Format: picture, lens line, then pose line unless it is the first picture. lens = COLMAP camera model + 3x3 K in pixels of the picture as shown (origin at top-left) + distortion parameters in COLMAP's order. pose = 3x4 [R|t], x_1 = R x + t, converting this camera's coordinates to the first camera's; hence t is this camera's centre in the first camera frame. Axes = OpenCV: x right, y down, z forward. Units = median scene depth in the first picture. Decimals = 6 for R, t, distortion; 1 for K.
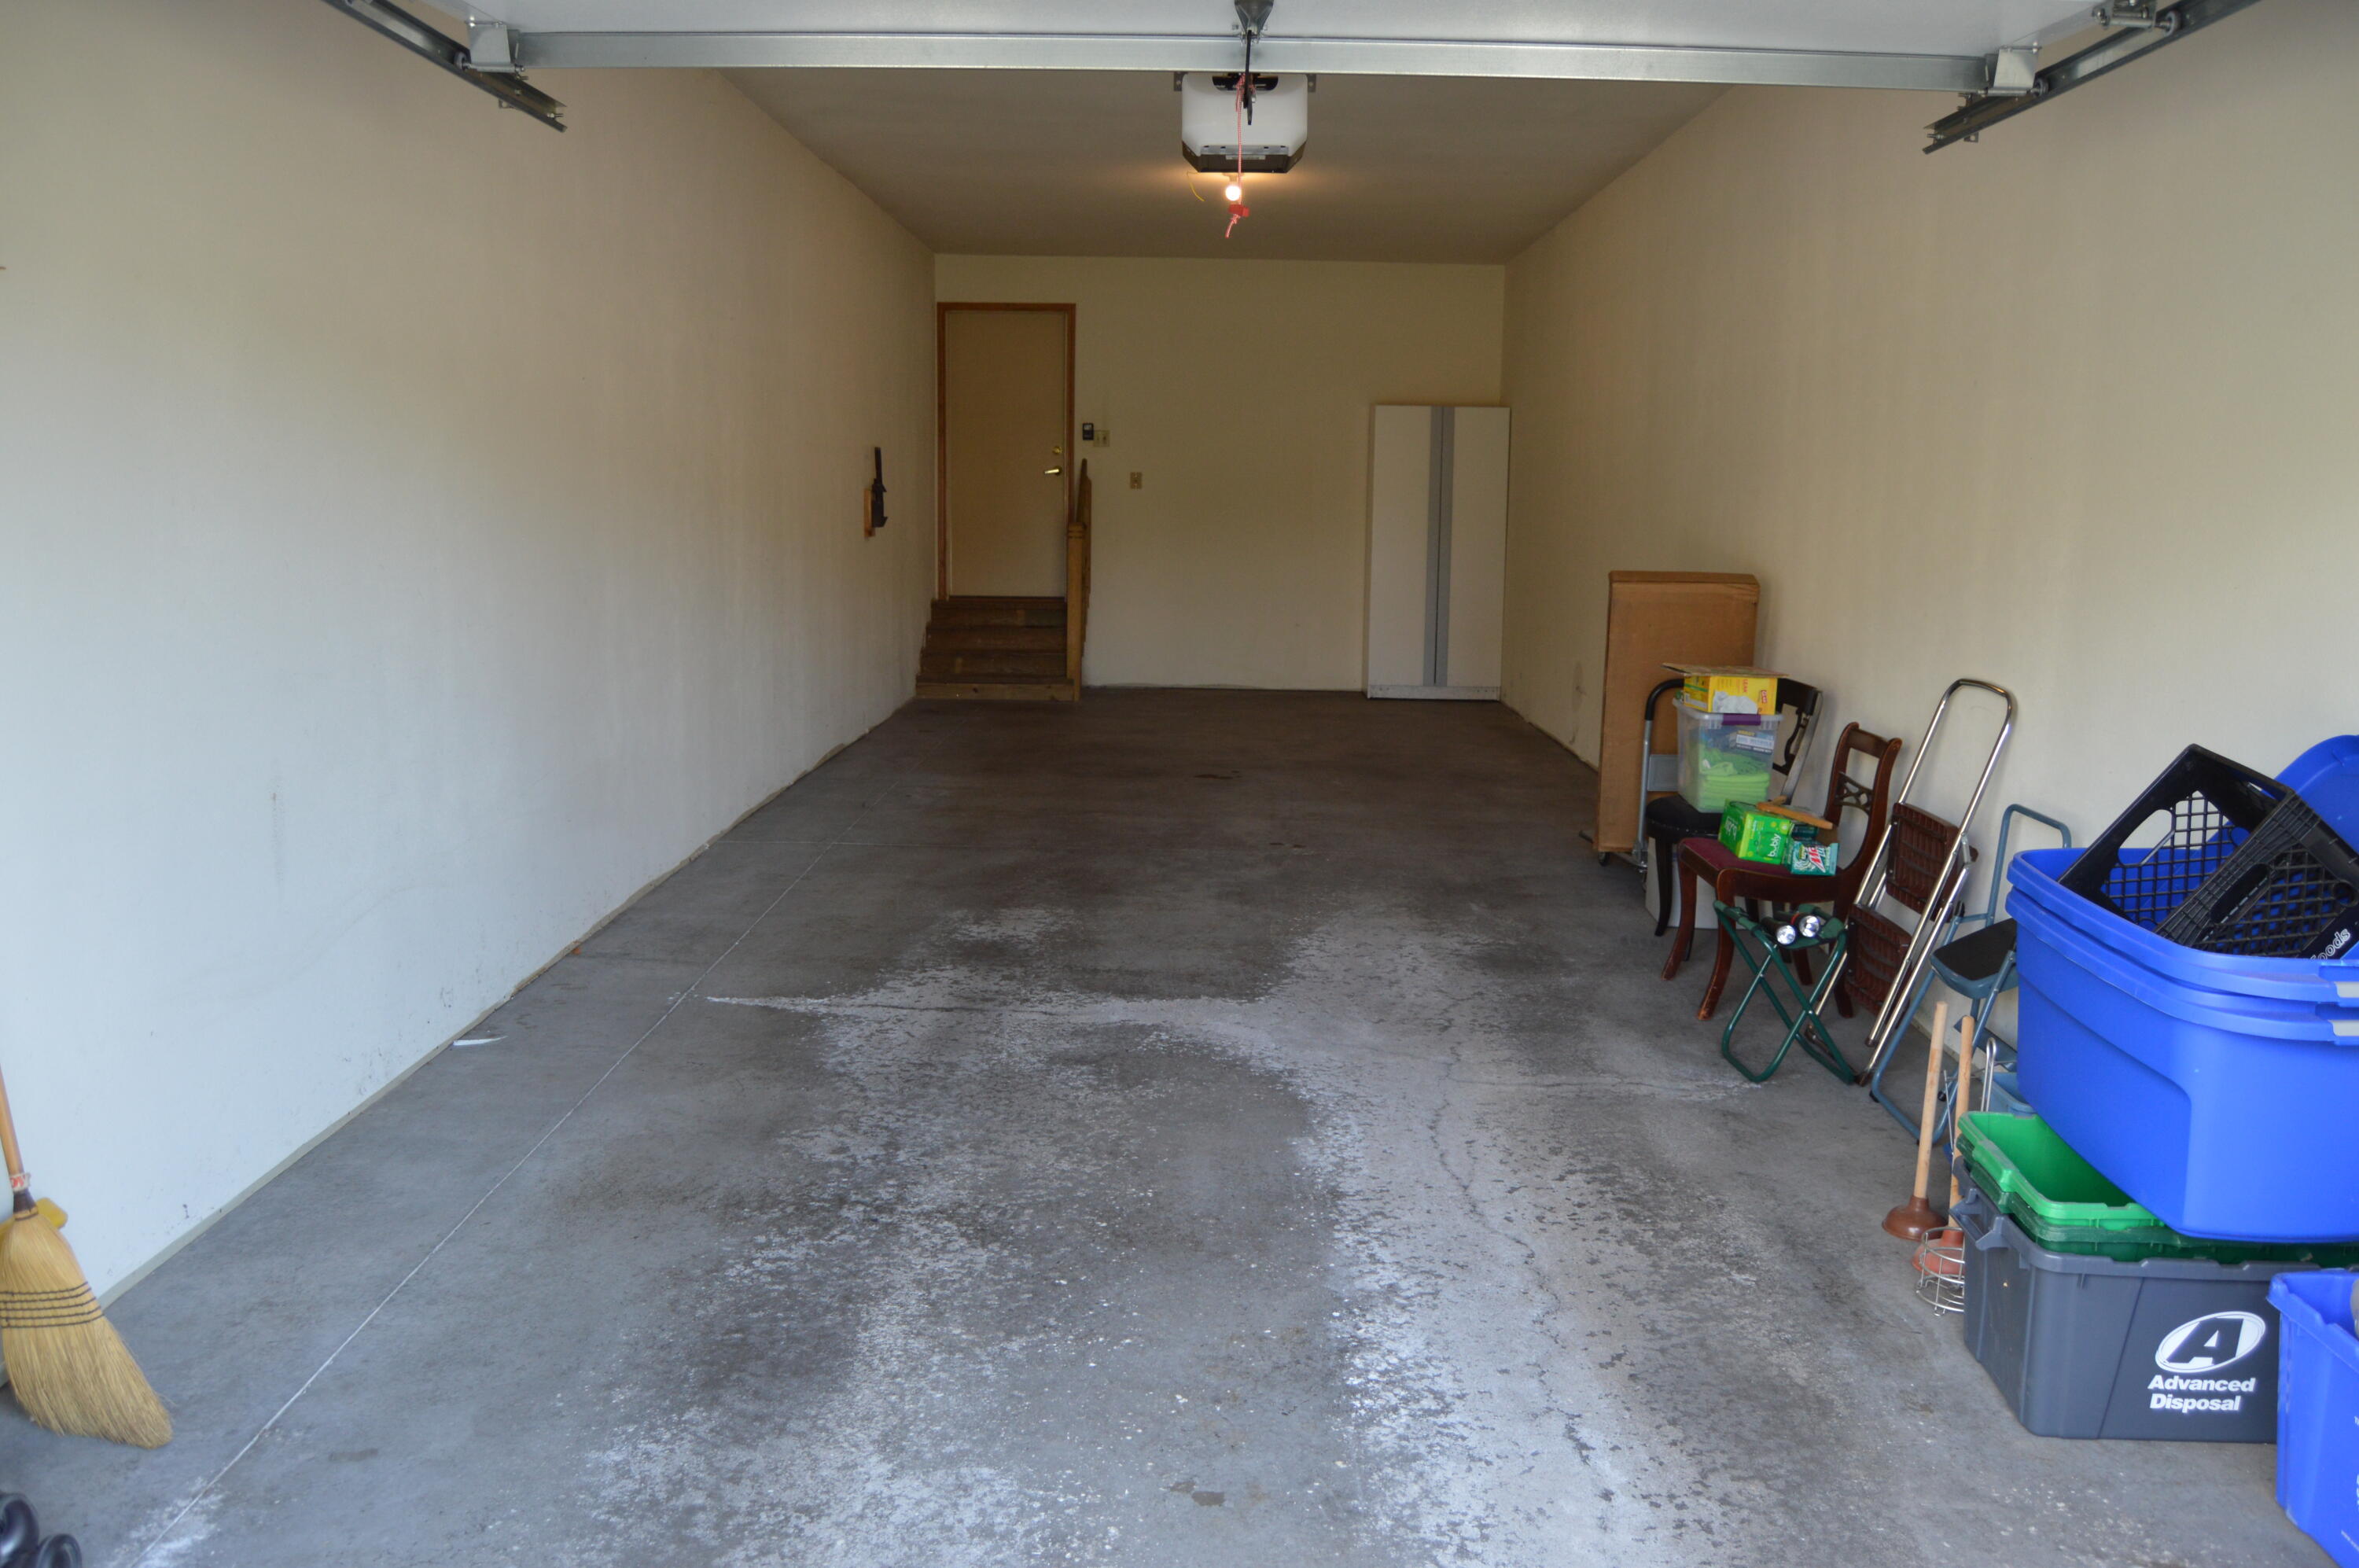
lens RADIAL K [[1861.5, 0, 1176.7], [0, 1861.5, 787.1], [0, 0, 1]] dist [-0.094908, 0.033990]
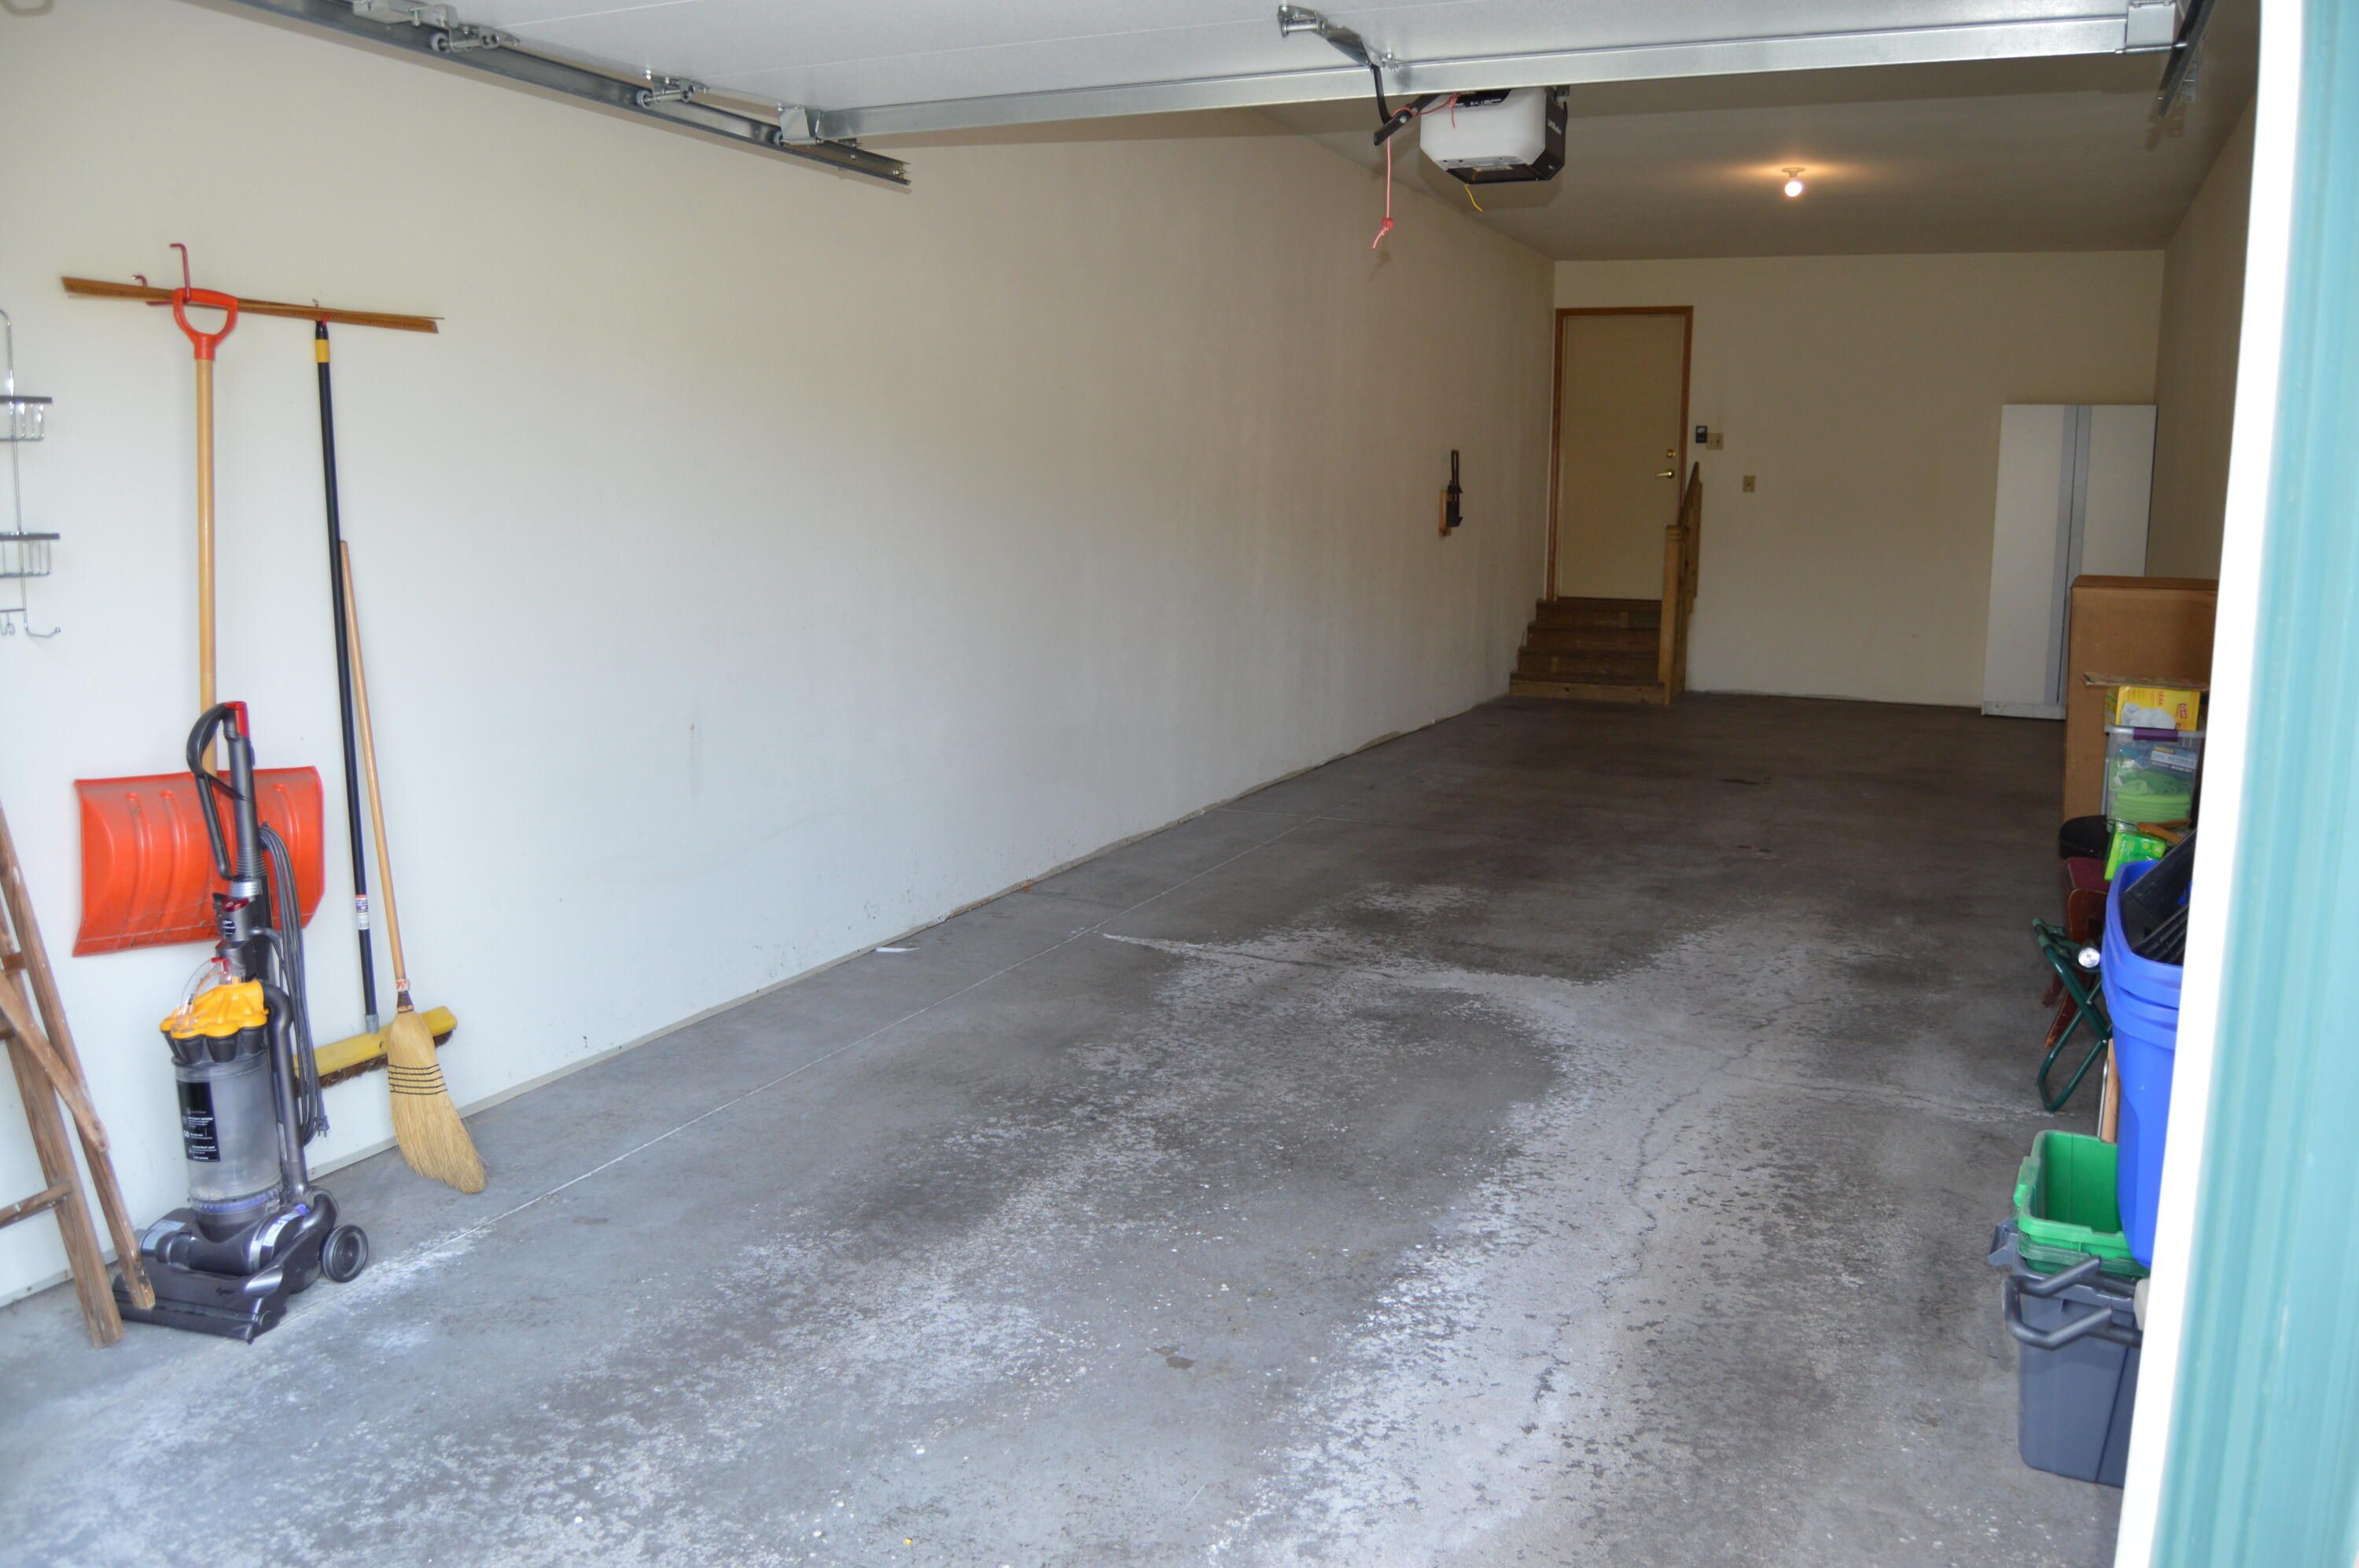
lens RADIAL K [[1861.5, 0, 1188.8], [0, 1861.5, 790.4], [0, 0, 1]] dist [-0.094908, 0.033990]
pose [[0.918482, 0.058278, -0.391146, 0.295843], [-0.059107, 0.998202, 0.009930, 0.014785], [0.391021, 0.013999, 0.920275, -0.034978]]
